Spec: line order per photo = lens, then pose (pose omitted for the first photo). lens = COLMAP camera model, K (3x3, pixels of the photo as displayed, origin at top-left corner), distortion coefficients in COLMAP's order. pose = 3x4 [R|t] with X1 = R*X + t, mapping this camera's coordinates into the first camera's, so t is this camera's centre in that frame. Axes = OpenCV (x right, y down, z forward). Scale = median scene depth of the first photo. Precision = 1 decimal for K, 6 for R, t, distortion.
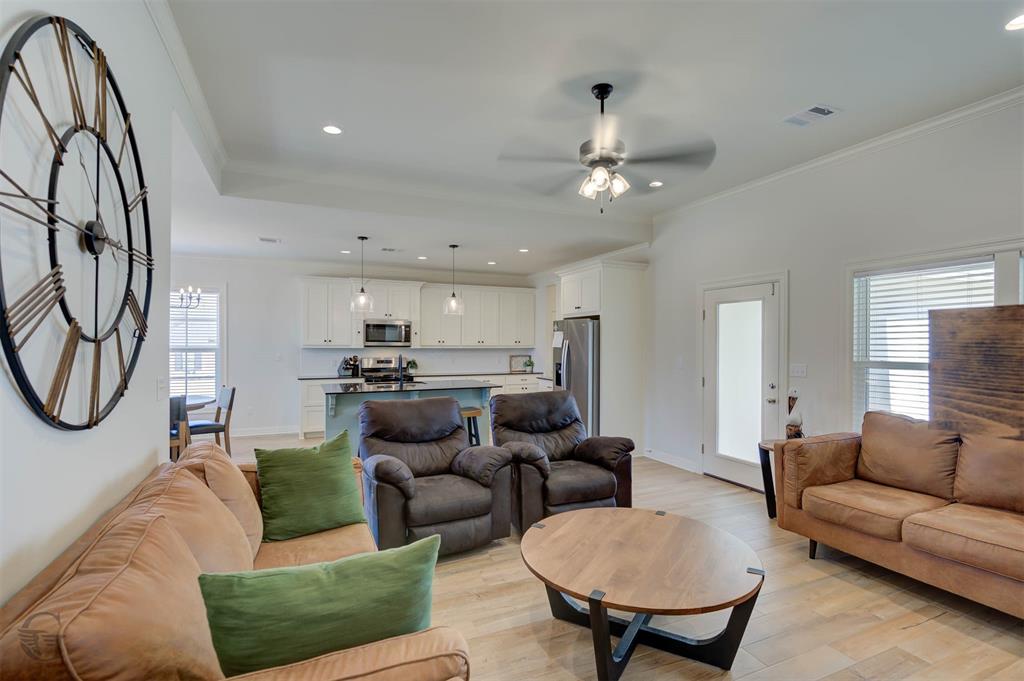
lens RADIAL K [[487.1, 0, 516.1], [0, 487.1, 343.7], [0, 0, 1]] dist [-0.002589, -0.000965]
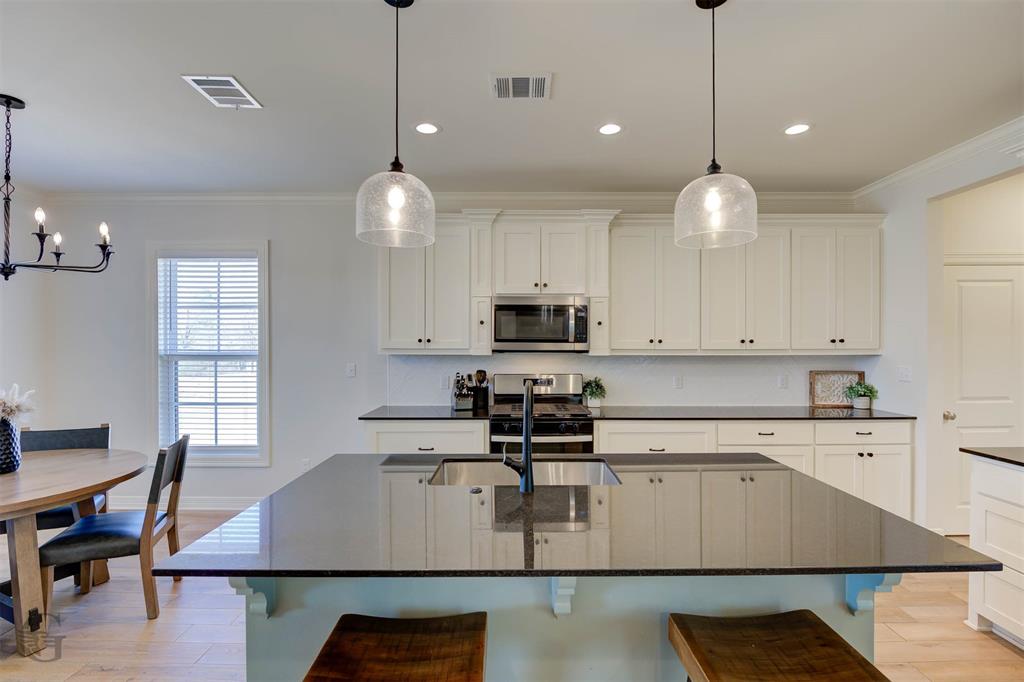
lens RADIAL K [[466.5, 0, 514.9], [0, 466.5, 342.2], [0, 0, 1]] dist [-0.000019, -0.008399]
pose [[0.913138, -0.004521, -0.407625, -0.103505], [0.002429, 0.999981, -0.005649, -0.001091], [0.407643, 0.004168, 0.913132, 0.588314]]
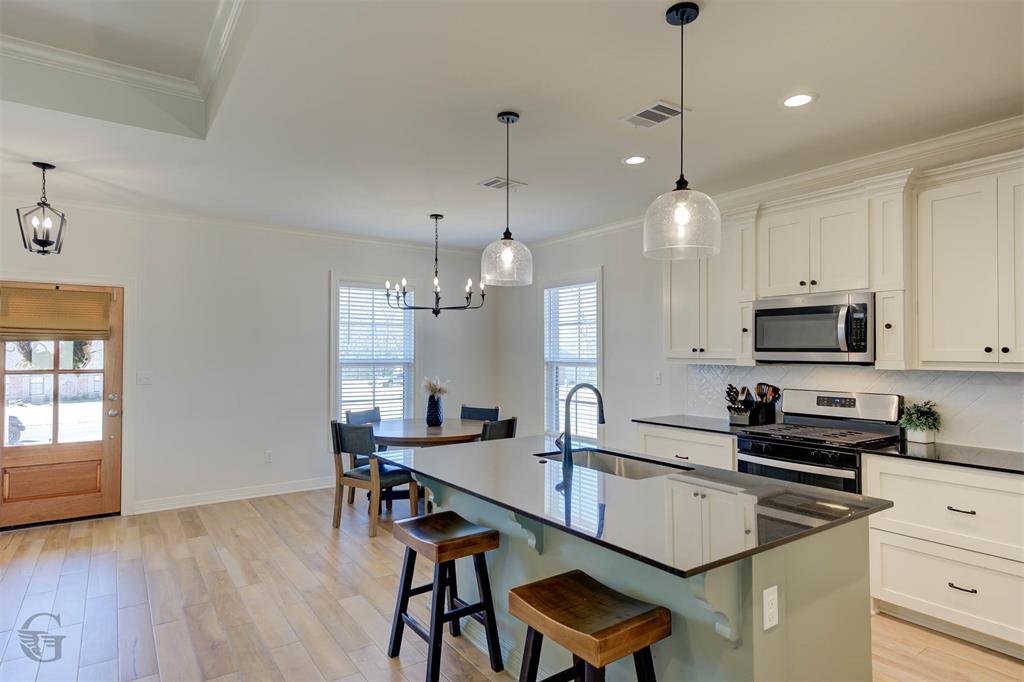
lens RADIAL K [[571.1, 0, 512.0], [0, 571.1, 341.0], [0, 0, 1]] dist [0.013261, -0.000371]
pose [[0.188445, -0.023833, -0.981795, 0.147909], [-0.002479, 0.999691, -0.024744, -0.000101], [0.982081, 0.007097, 0.188327, 0.692026]]
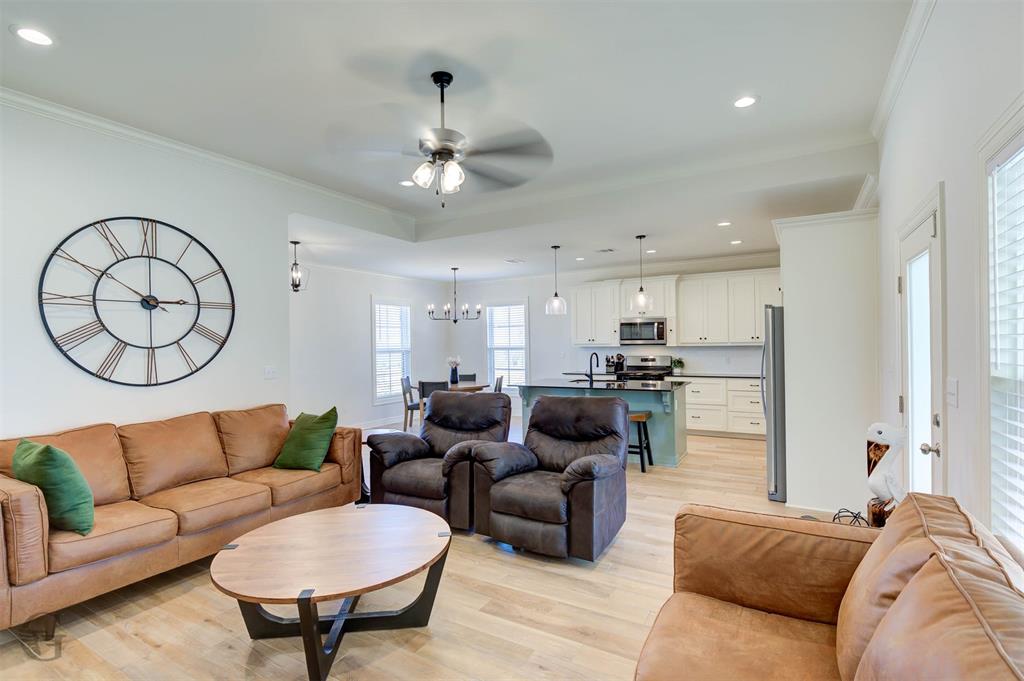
lens RADIAL K [[487.1, 0, 516.1], [0, 487.1, 343.7], [0, 0, 1]] dist [-0.002589, -0.000965]
pose [[0.583343, -0.010798, -0.812154, 0.400716], [0.016507, 0.999863, -0.001437, 0.001158], [0.812058, -0.012568, 0.583441, 0.216302]]
